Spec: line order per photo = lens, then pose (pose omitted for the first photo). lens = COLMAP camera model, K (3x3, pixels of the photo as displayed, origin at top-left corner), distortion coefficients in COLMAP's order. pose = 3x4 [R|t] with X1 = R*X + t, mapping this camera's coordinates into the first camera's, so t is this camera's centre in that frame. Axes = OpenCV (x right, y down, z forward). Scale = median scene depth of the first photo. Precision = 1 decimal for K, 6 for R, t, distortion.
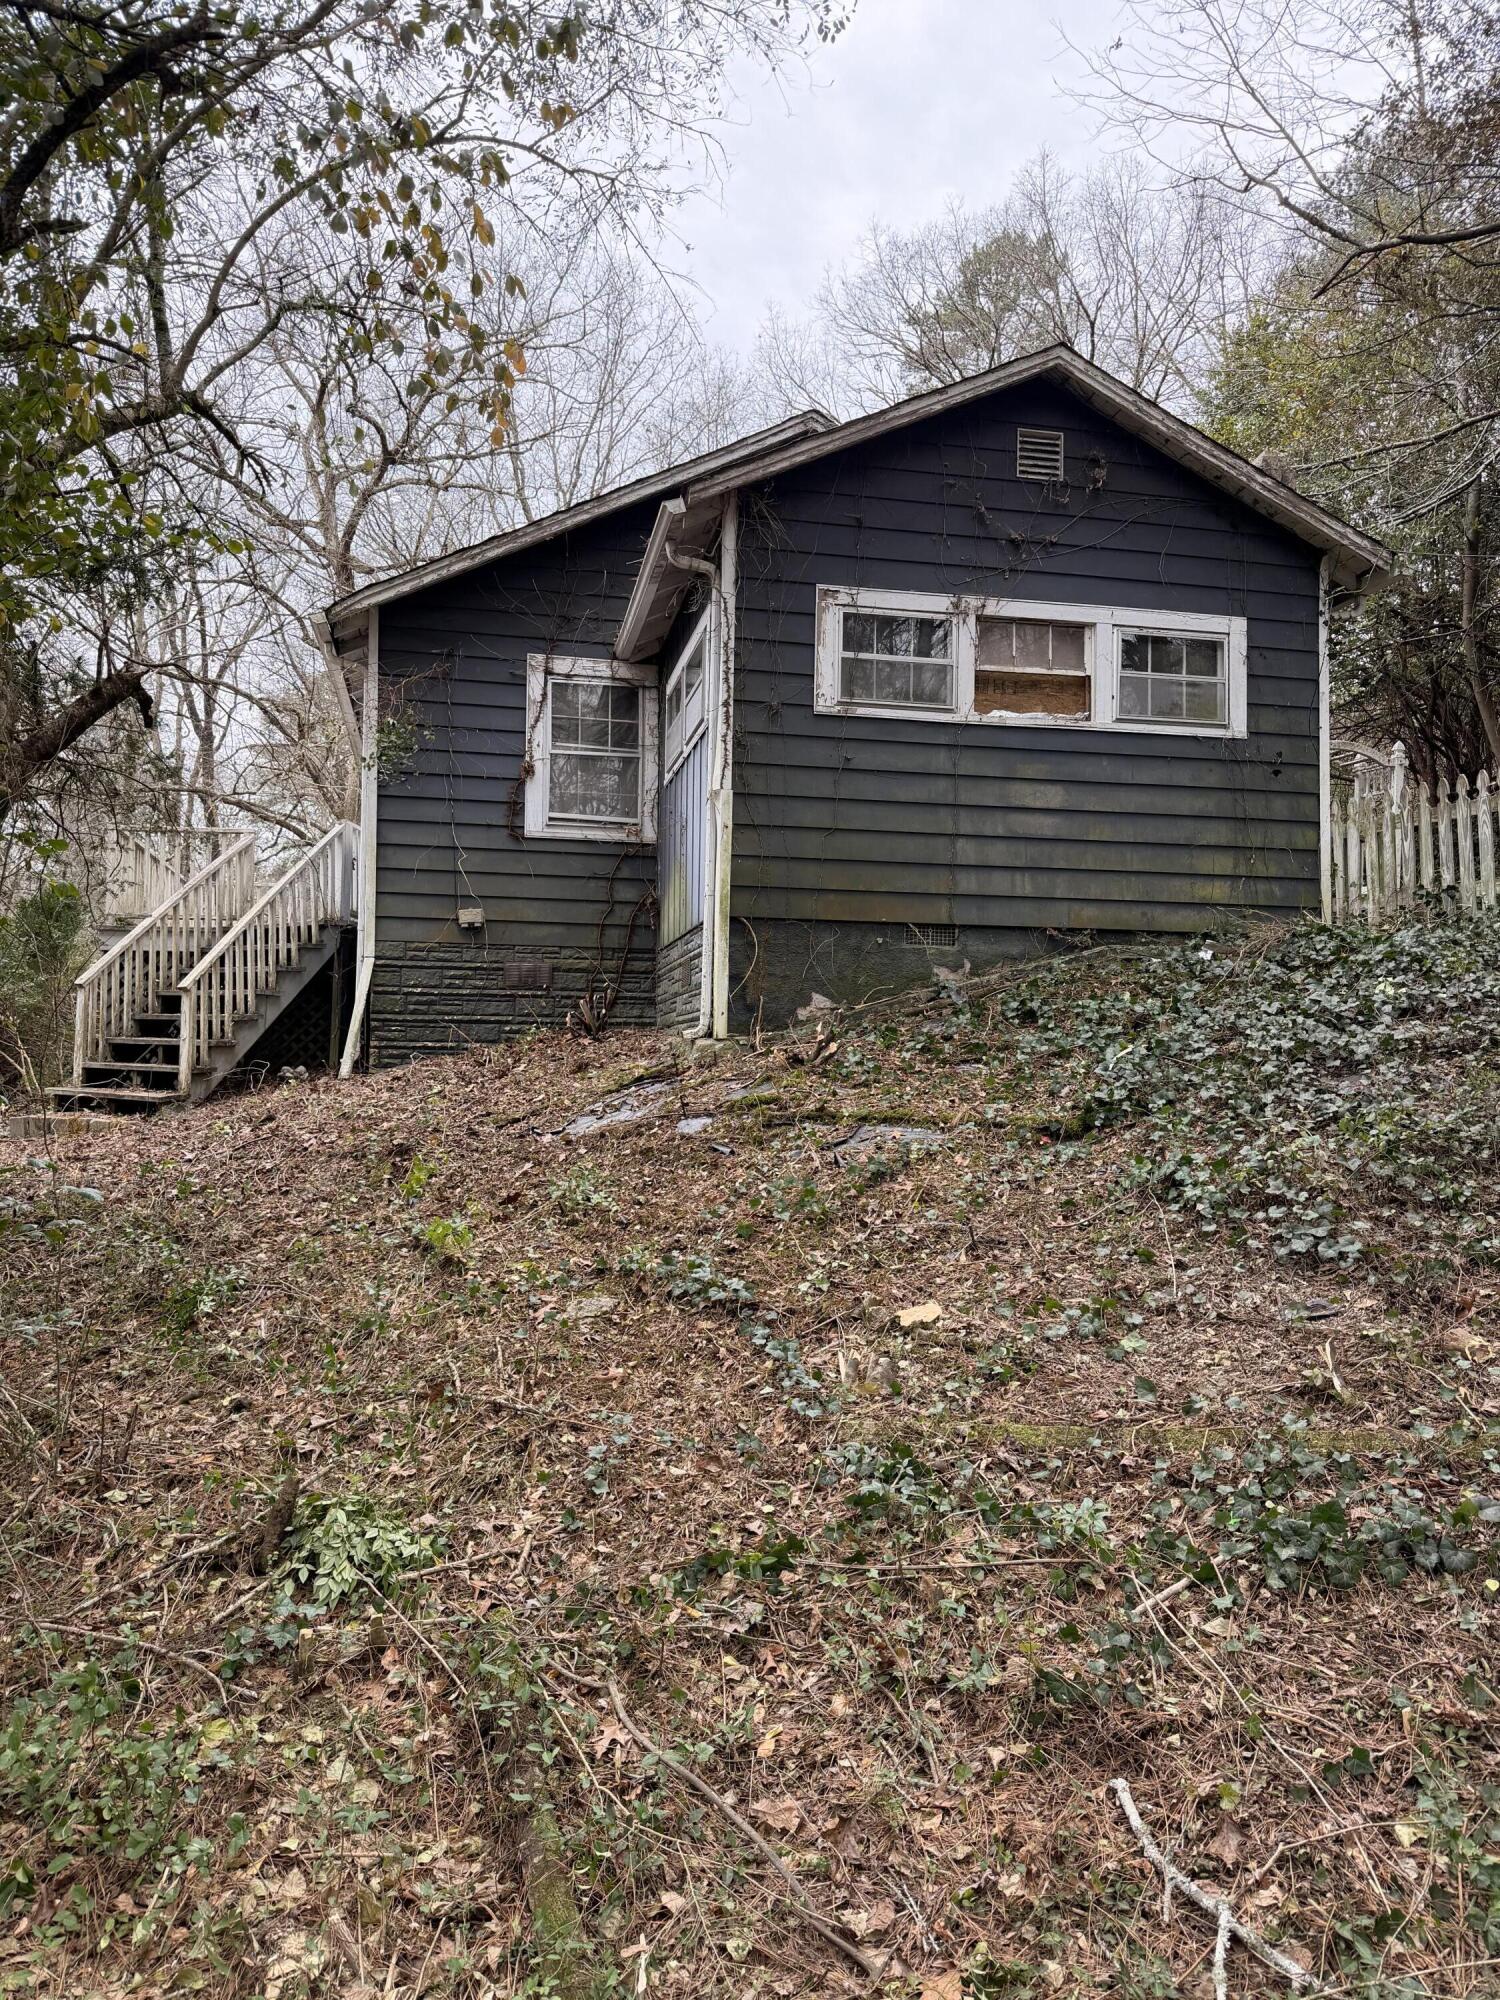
lens RADIAL K [[1395.3, 0, 750.8], [0, 1395.3, 998.9], [0, 0, 1]] dist [0.005807, 0.000906]
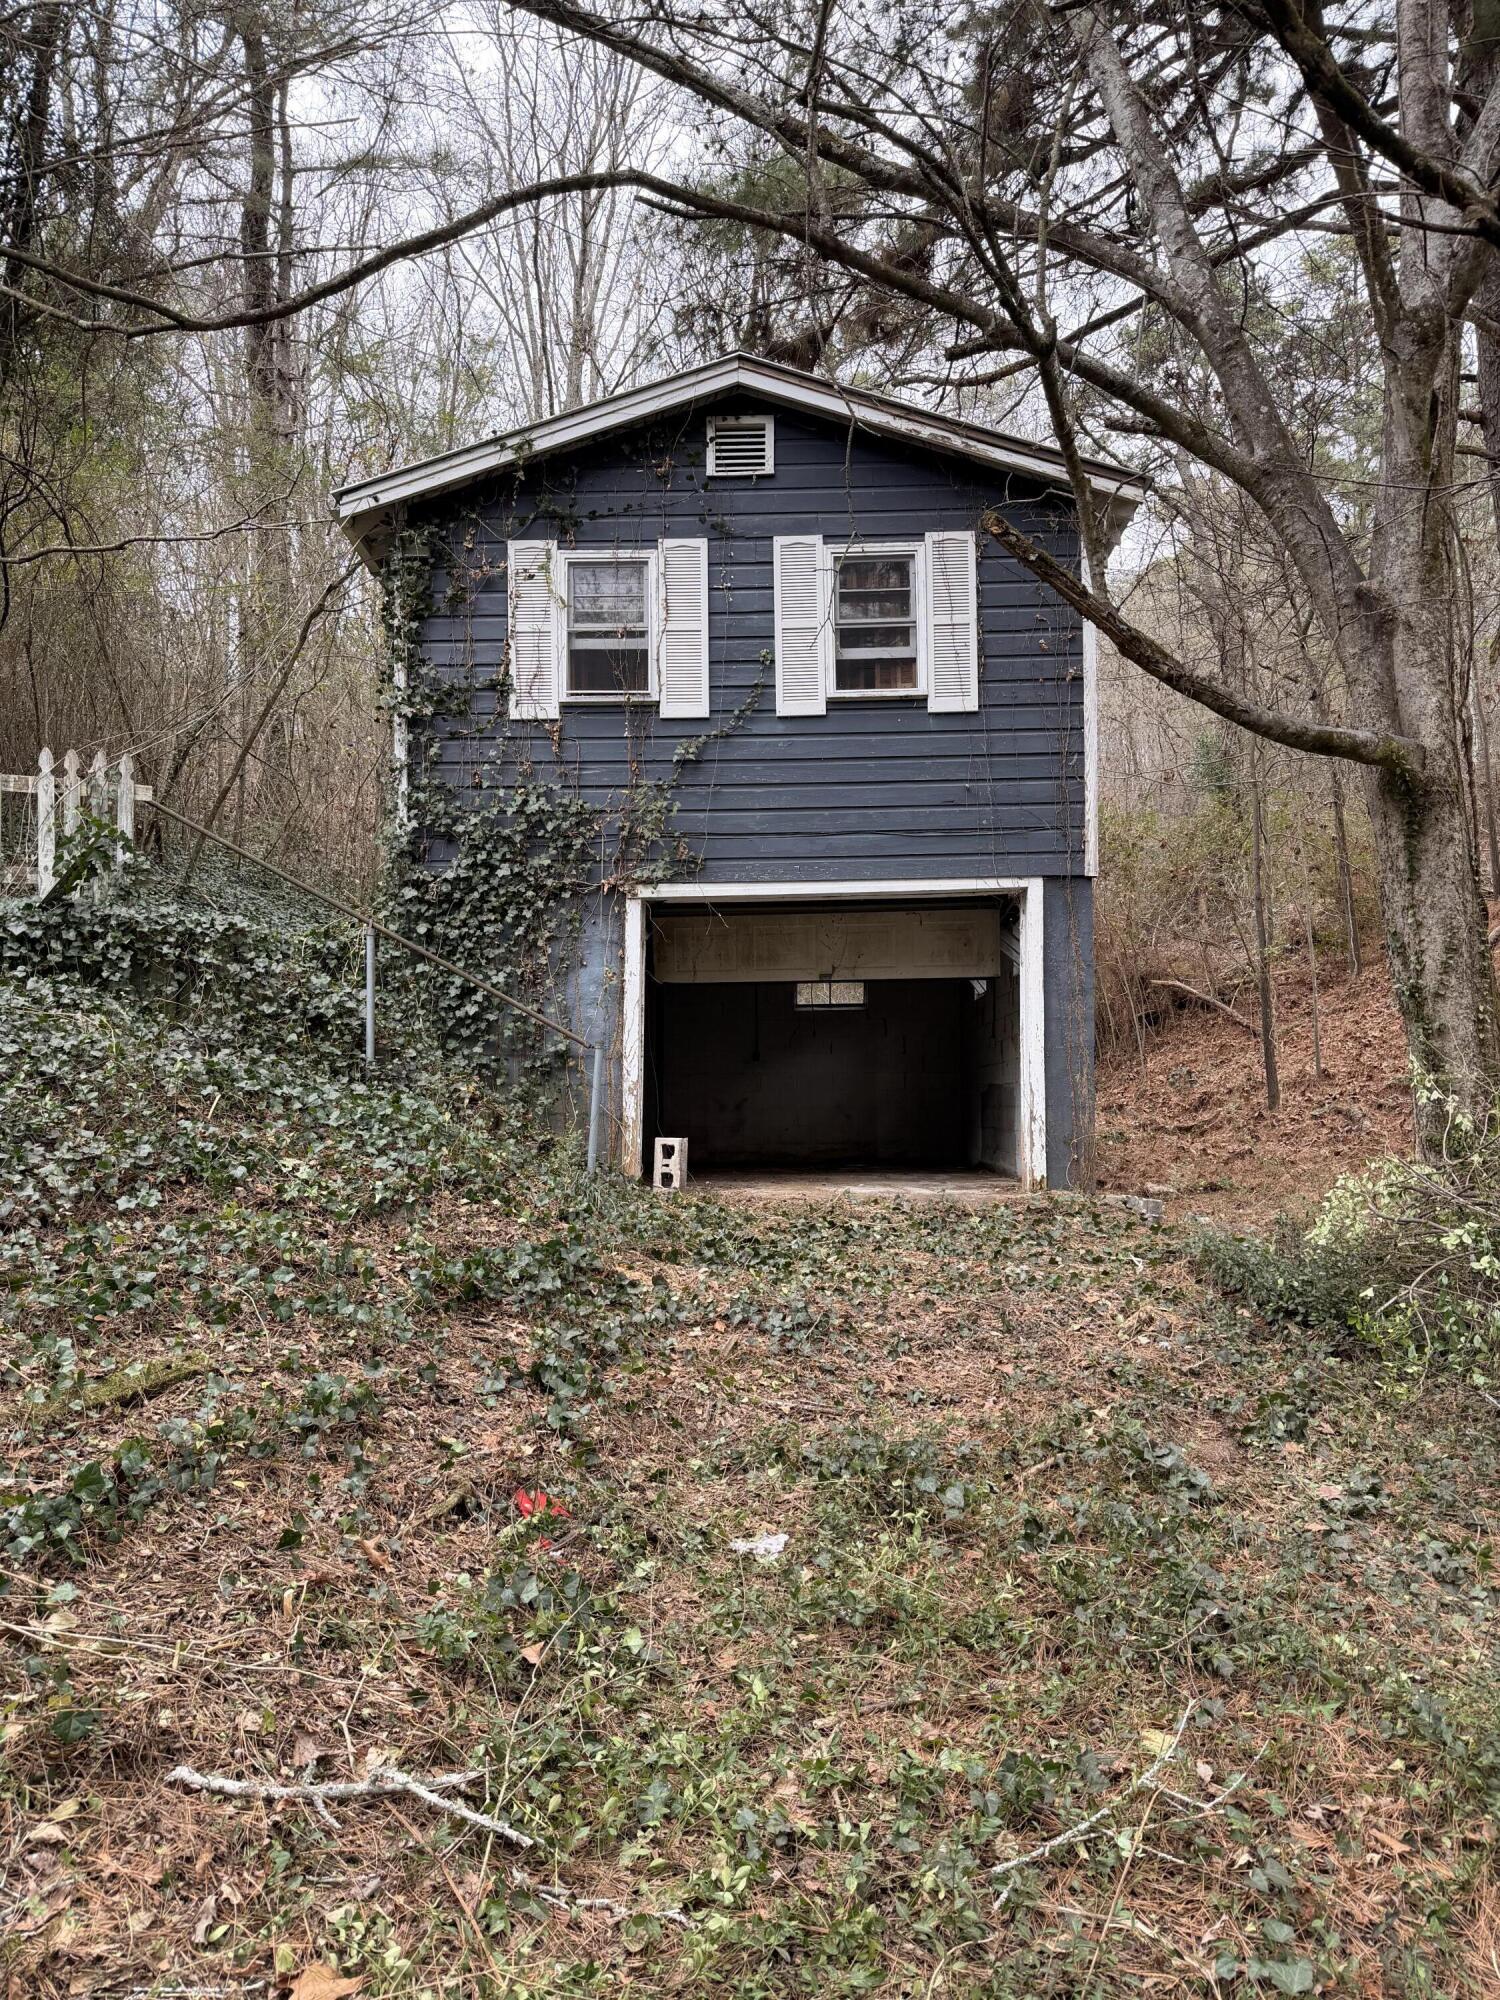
lens RADIAL K [[1395.3, 0, 746.7], [0, 1395.3, 999.1], [0, 0, 1]] dist [0.005807, 0.000906]
pose [[0.227517, 0.012190, 0.973698, -0.574590], [-0.000488, 0.999923, -0.012405, 0.054970], [-0.973774, 0.002348, 0.227506, 0.420758]]
